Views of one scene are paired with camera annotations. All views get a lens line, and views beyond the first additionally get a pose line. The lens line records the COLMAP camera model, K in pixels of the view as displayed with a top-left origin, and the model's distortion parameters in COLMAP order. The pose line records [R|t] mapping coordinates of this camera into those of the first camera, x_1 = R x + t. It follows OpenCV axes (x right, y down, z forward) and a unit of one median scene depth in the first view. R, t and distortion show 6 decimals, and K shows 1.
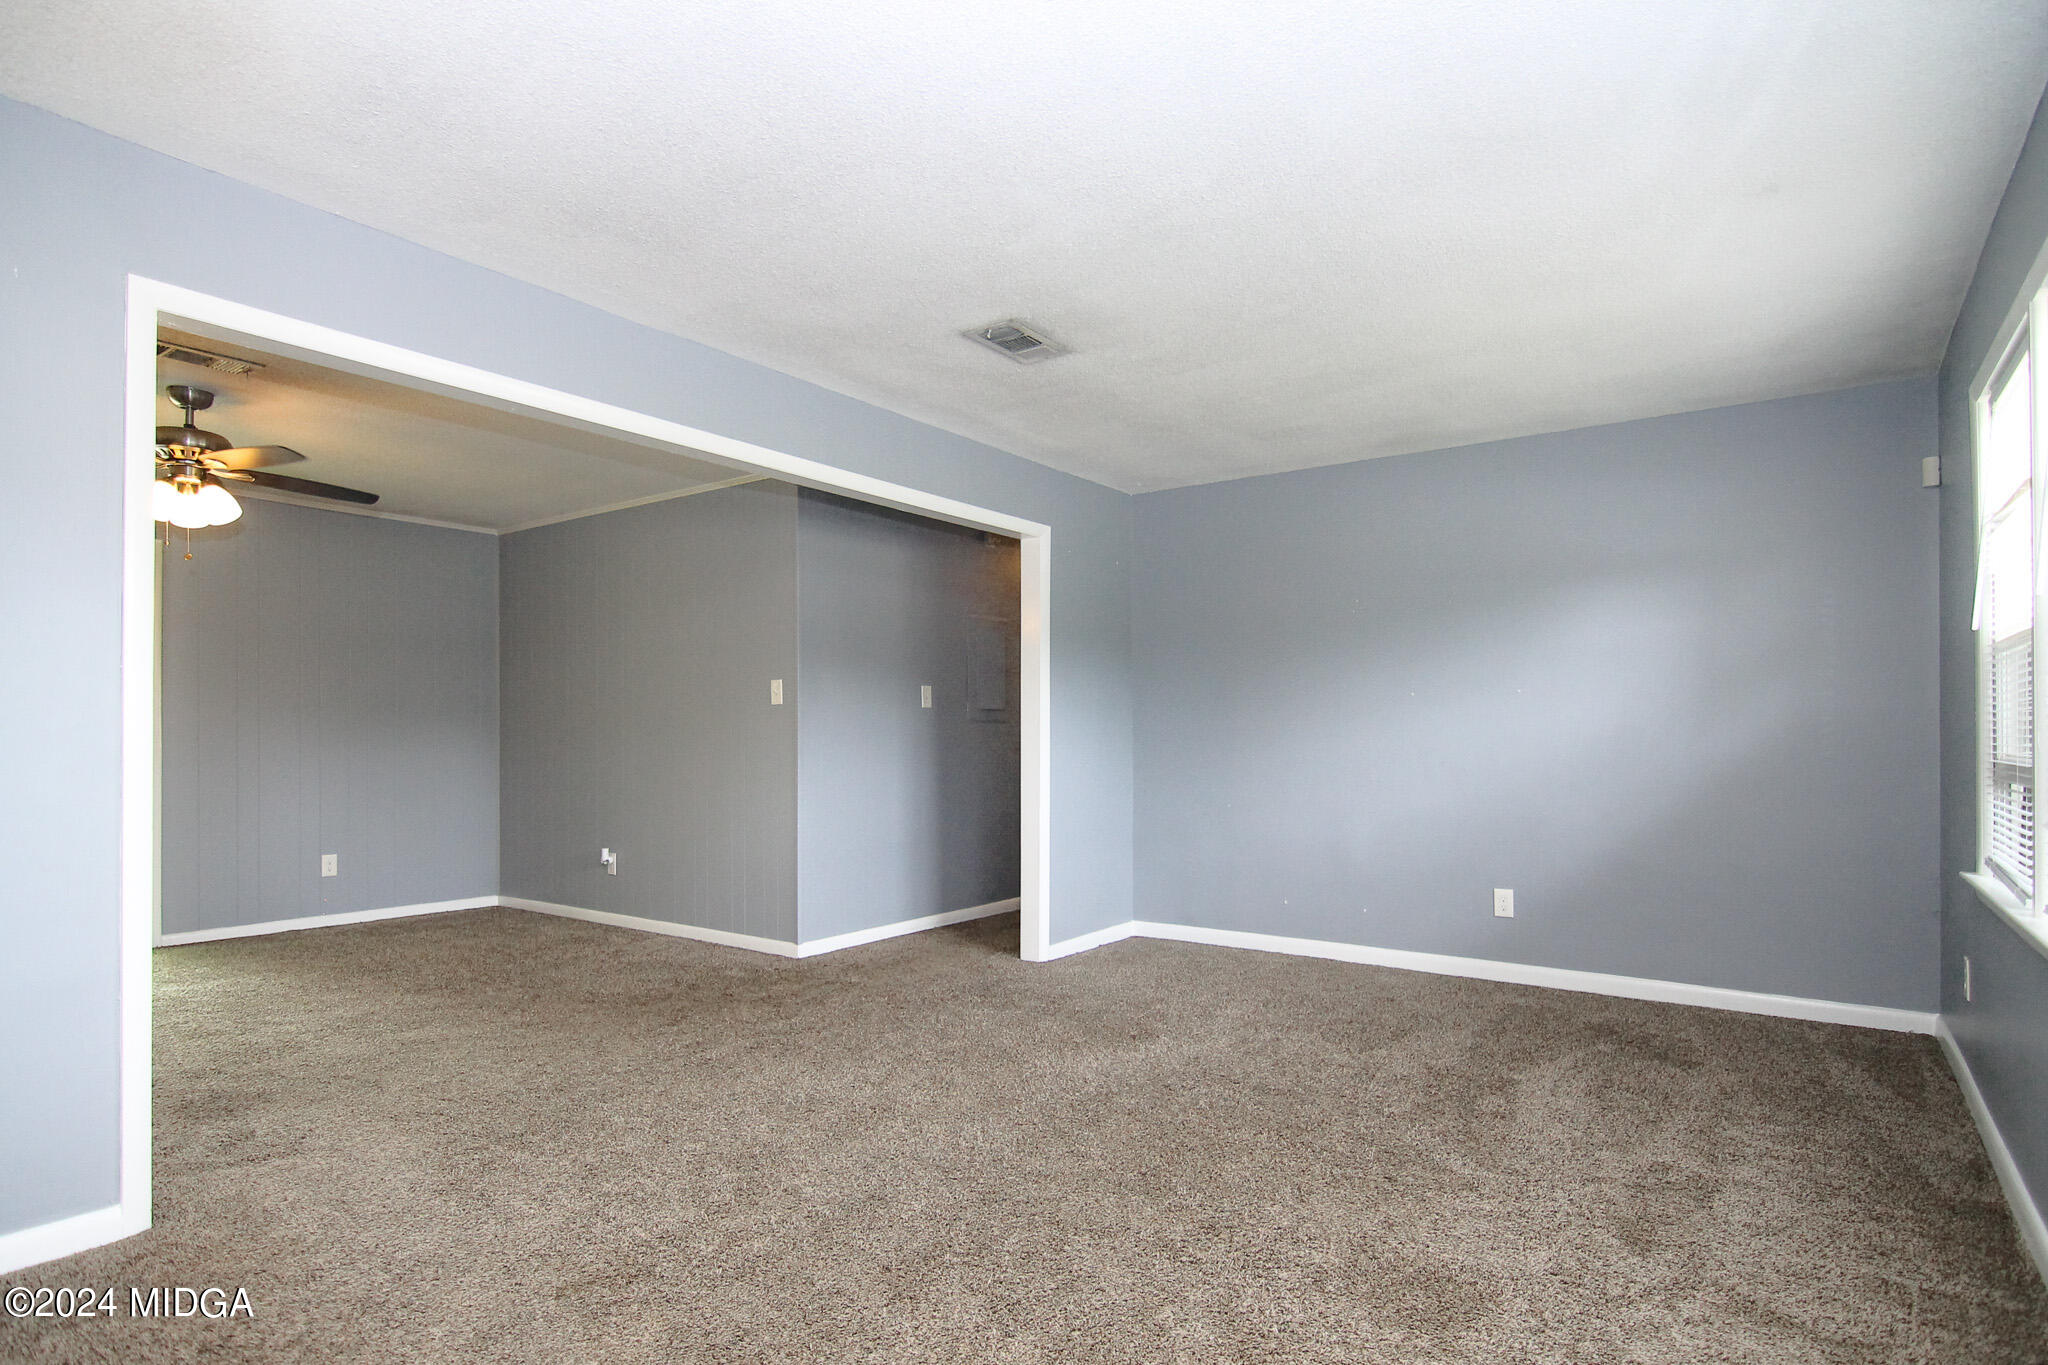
lens RADIAL K [[1059.3, 0, 1022.6], [0, 1059.3, 730.6], [0, 0, 1]] dist [-0.002706, -0.019325]
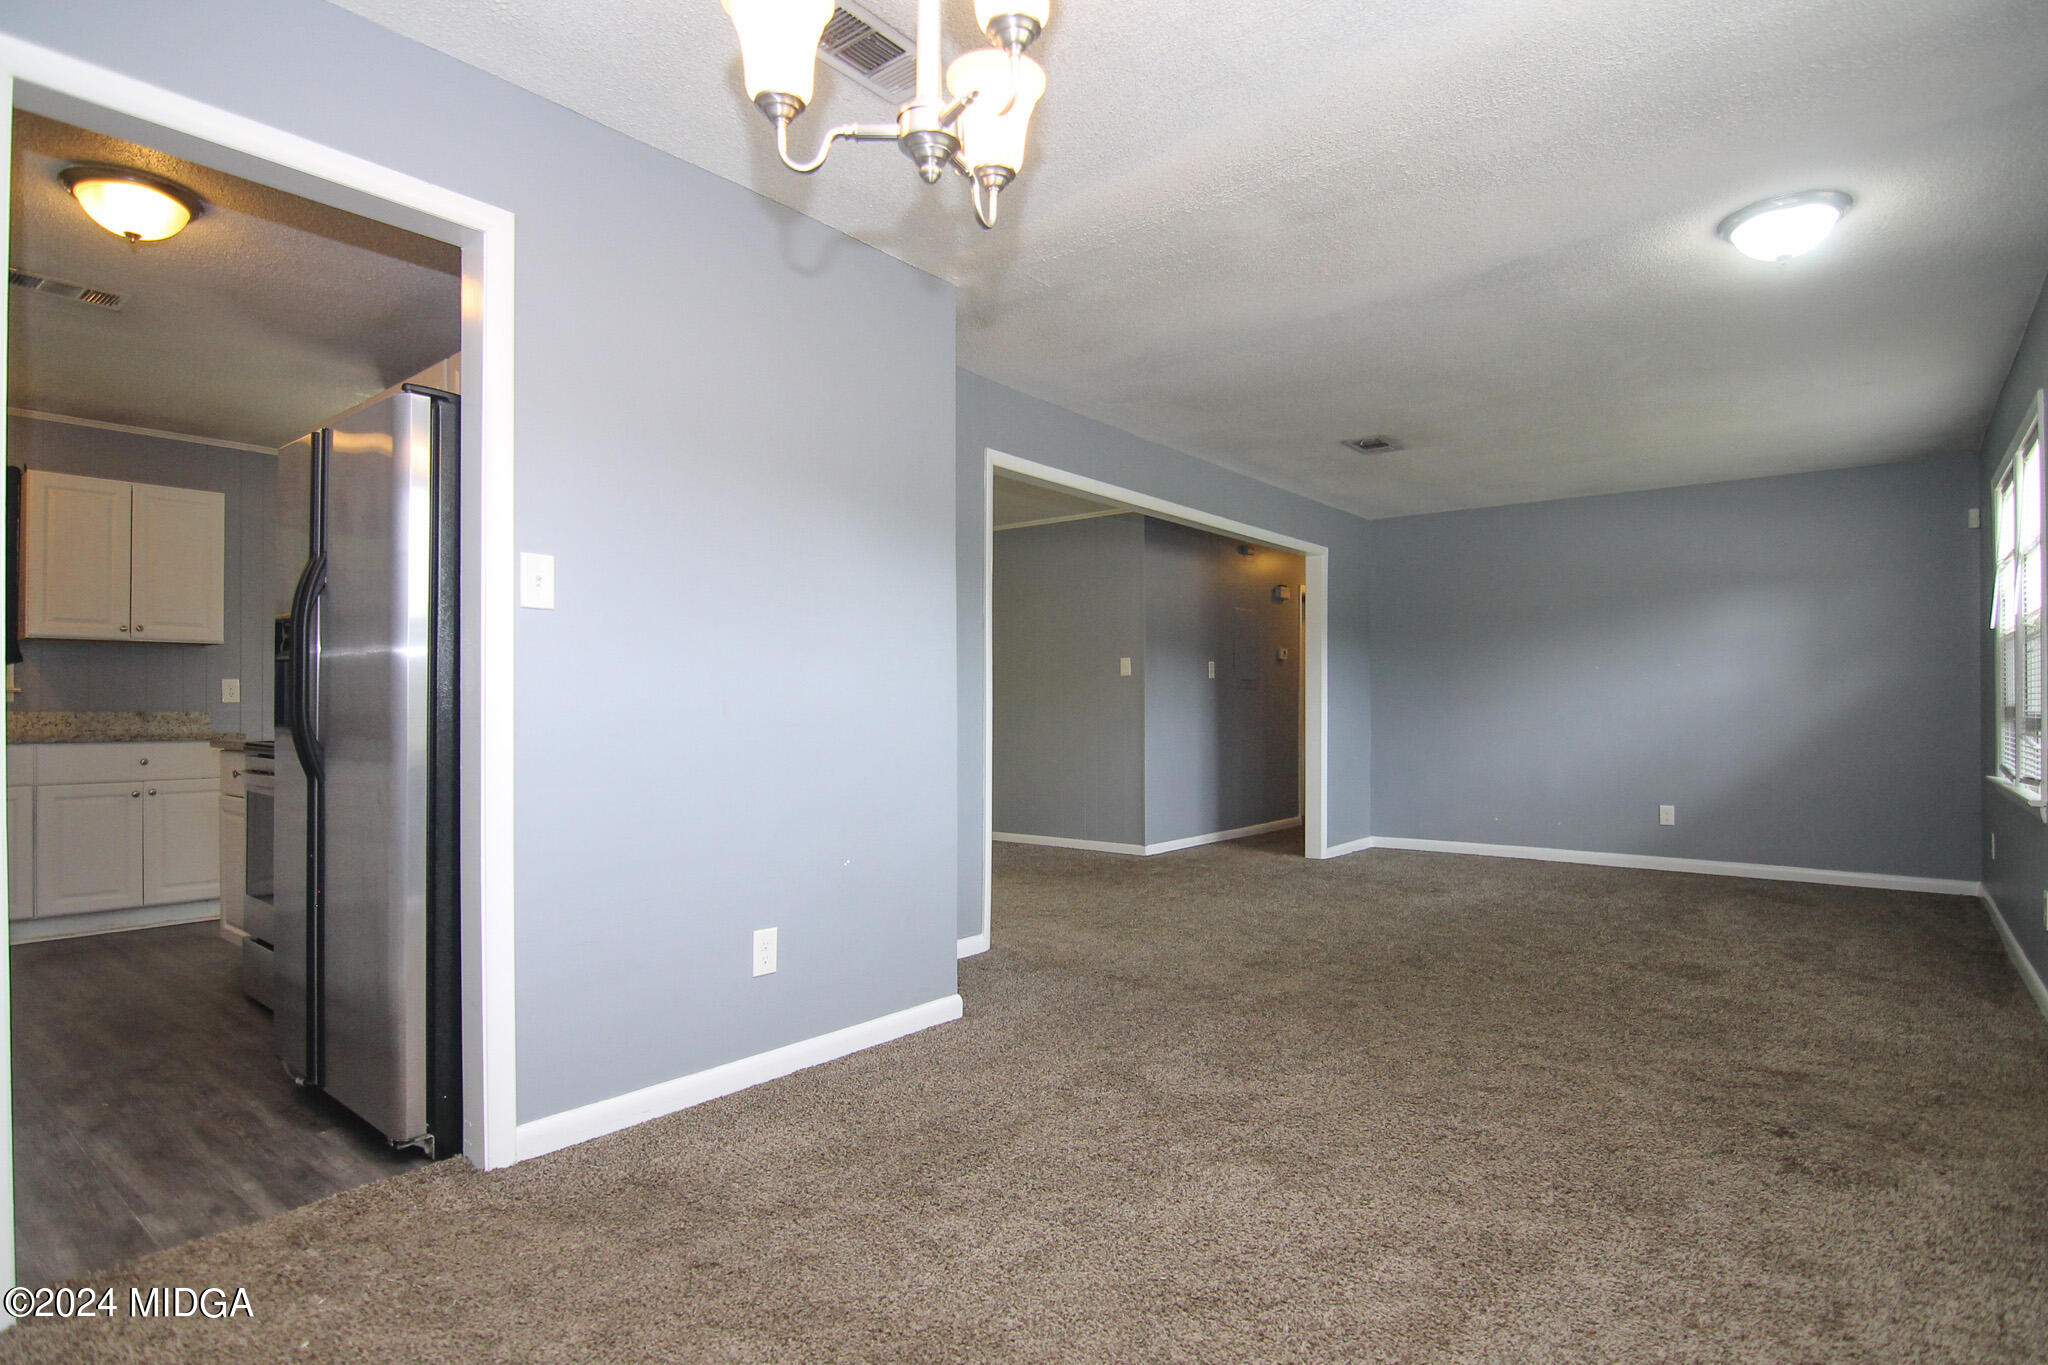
lens RADIAL K [[1058.1, 0, 1024.8], [0, 1058.1, 705.8], [0, 0, 1]] dist [-0.001976, -0.017278]
pose [[0.998775, -0.000468, -0.049475, -0.320072], [0.000525, 0.999999, 0.001151, 0.014690], [0.049475, -0.001175, 0.998775, -0.432128]]
